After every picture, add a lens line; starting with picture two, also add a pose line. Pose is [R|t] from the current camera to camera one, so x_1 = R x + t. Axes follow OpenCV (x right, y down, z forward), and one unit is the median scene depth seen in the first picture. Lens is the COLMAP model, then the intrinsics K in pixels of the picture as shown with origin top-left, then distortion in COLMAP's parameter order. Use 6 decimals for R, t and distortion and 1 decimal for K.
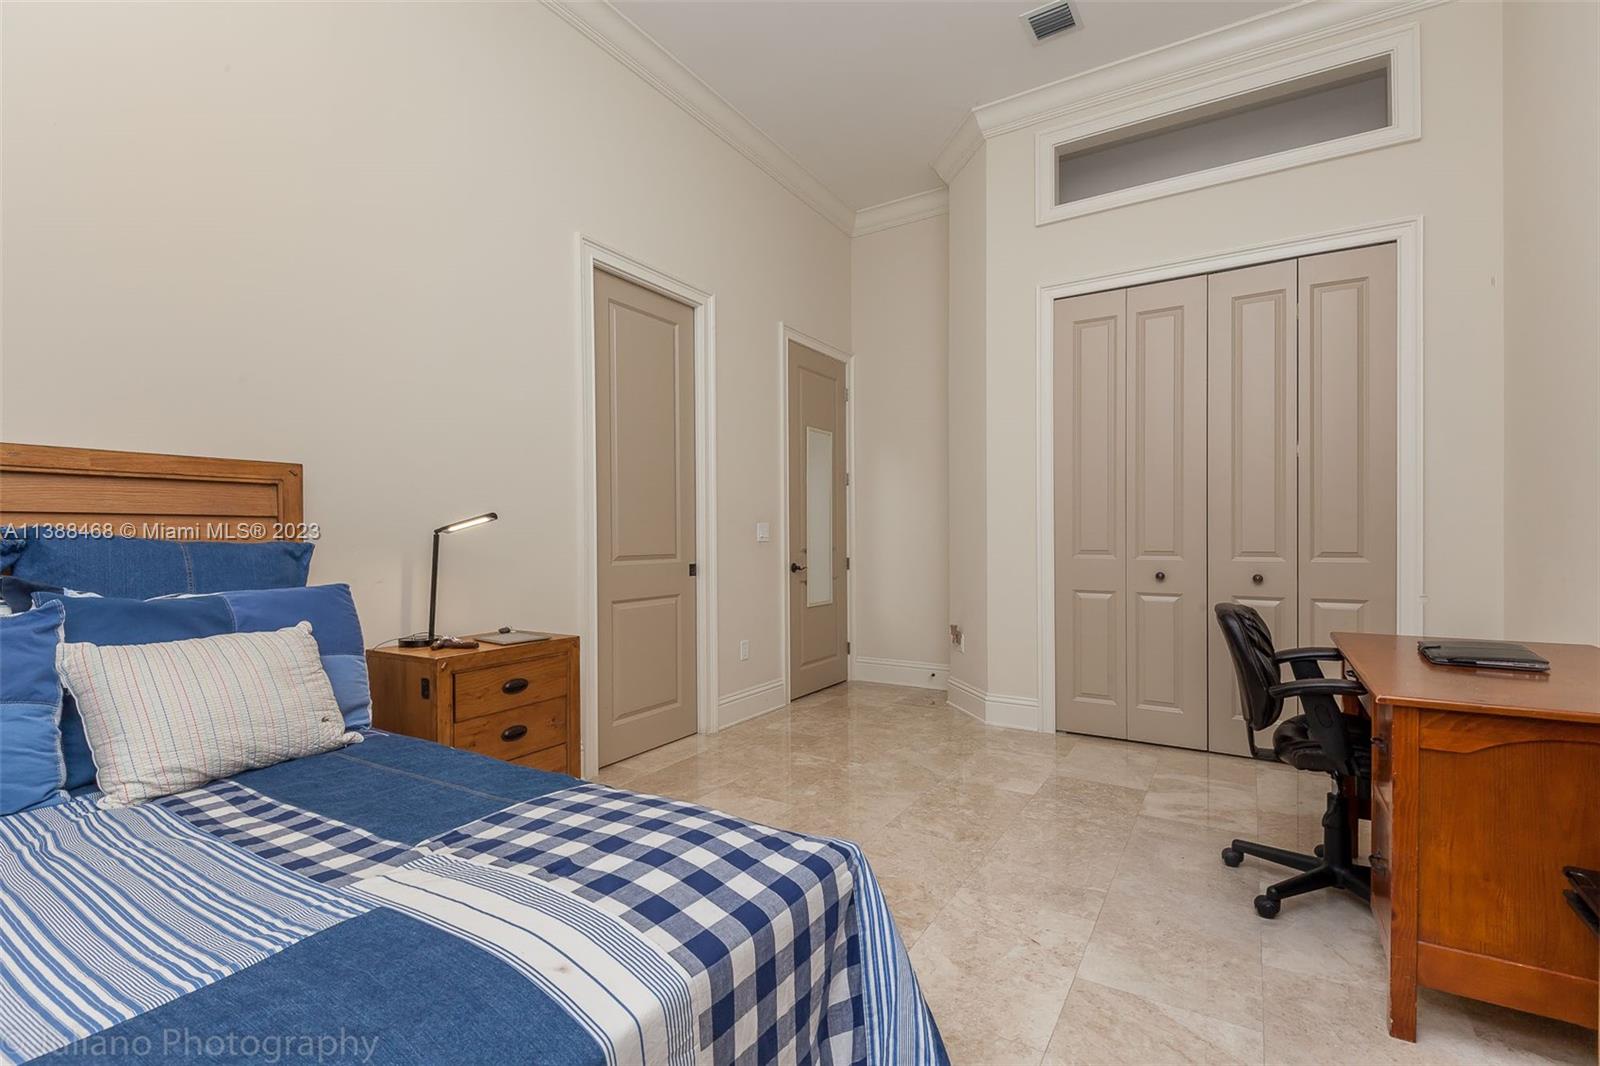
lens RADIAL K [[732.5, 0, 804.2], [0, 732.5, 536.0], [0, 0, 1]] dist [-0.001188, 0.000178]
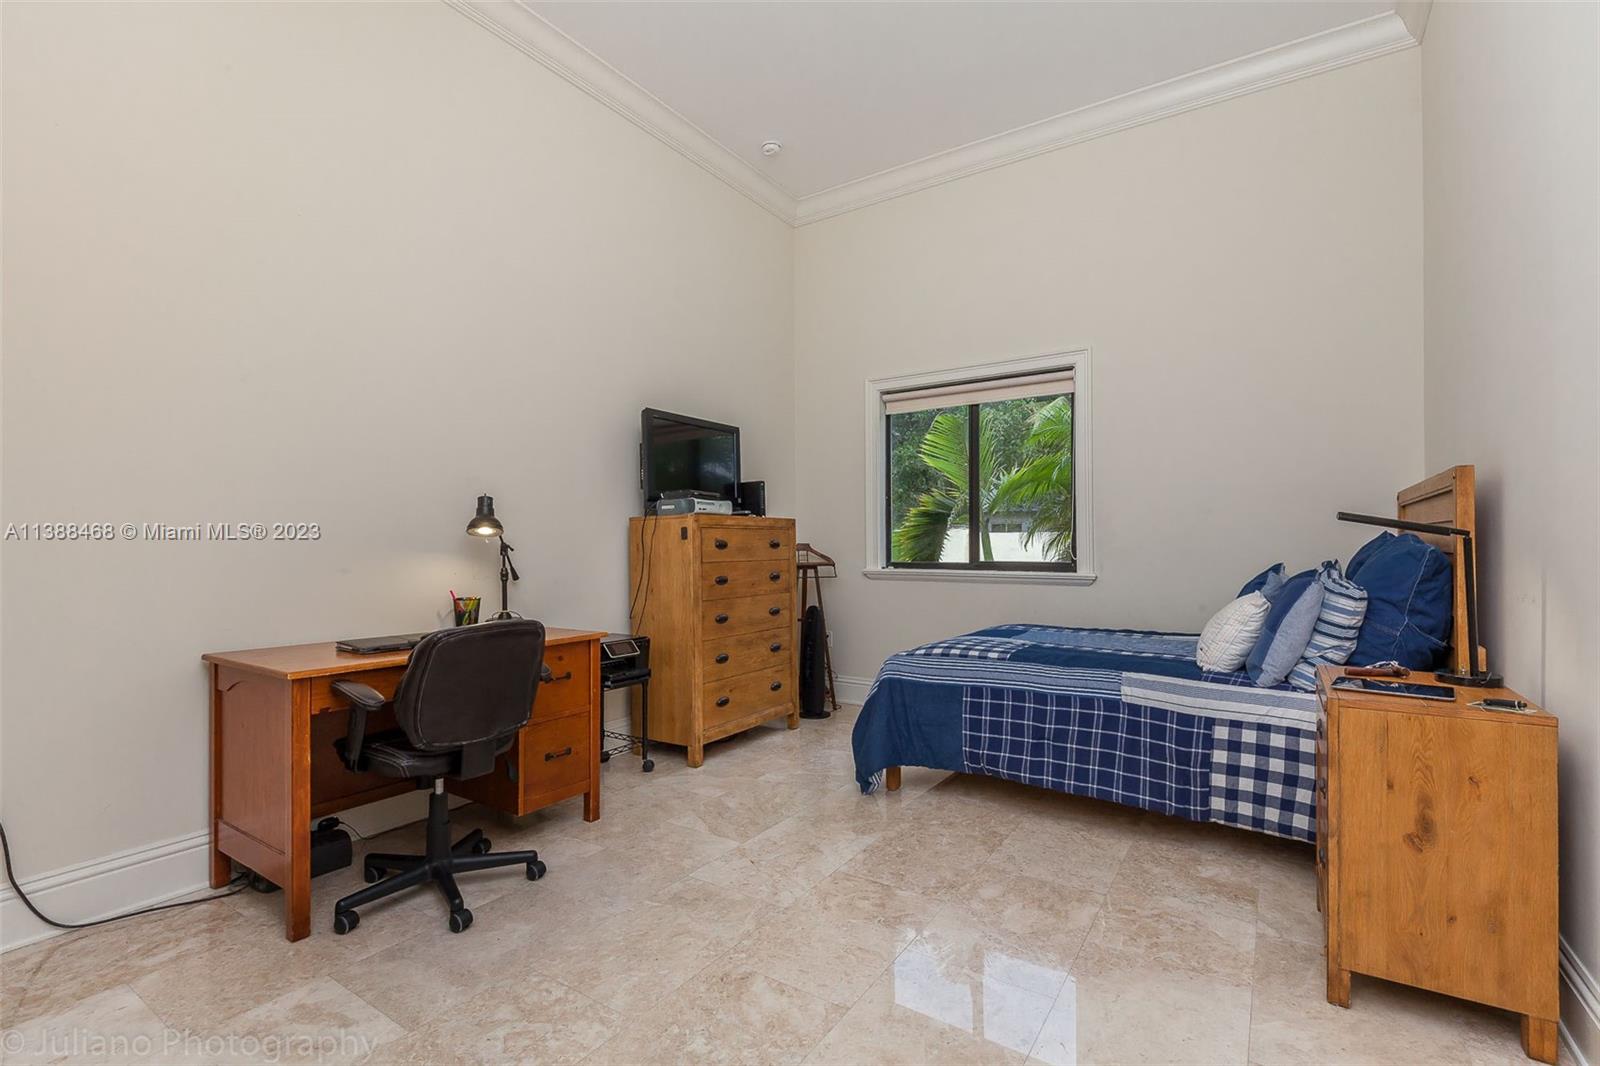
lens RADIAL K [[732.5, 0, 797.0], [0, 732.5, 536.8], [0, 0, 1]] dist [-0.001188, 0.000178]
pose [[-0.999115, 0.004377, 0.041826, 0.152456], [0.004210, 0.999983, -0.004097, -0.013158], [-0.041843, -0.003918, -0.999117, 1.947816]]
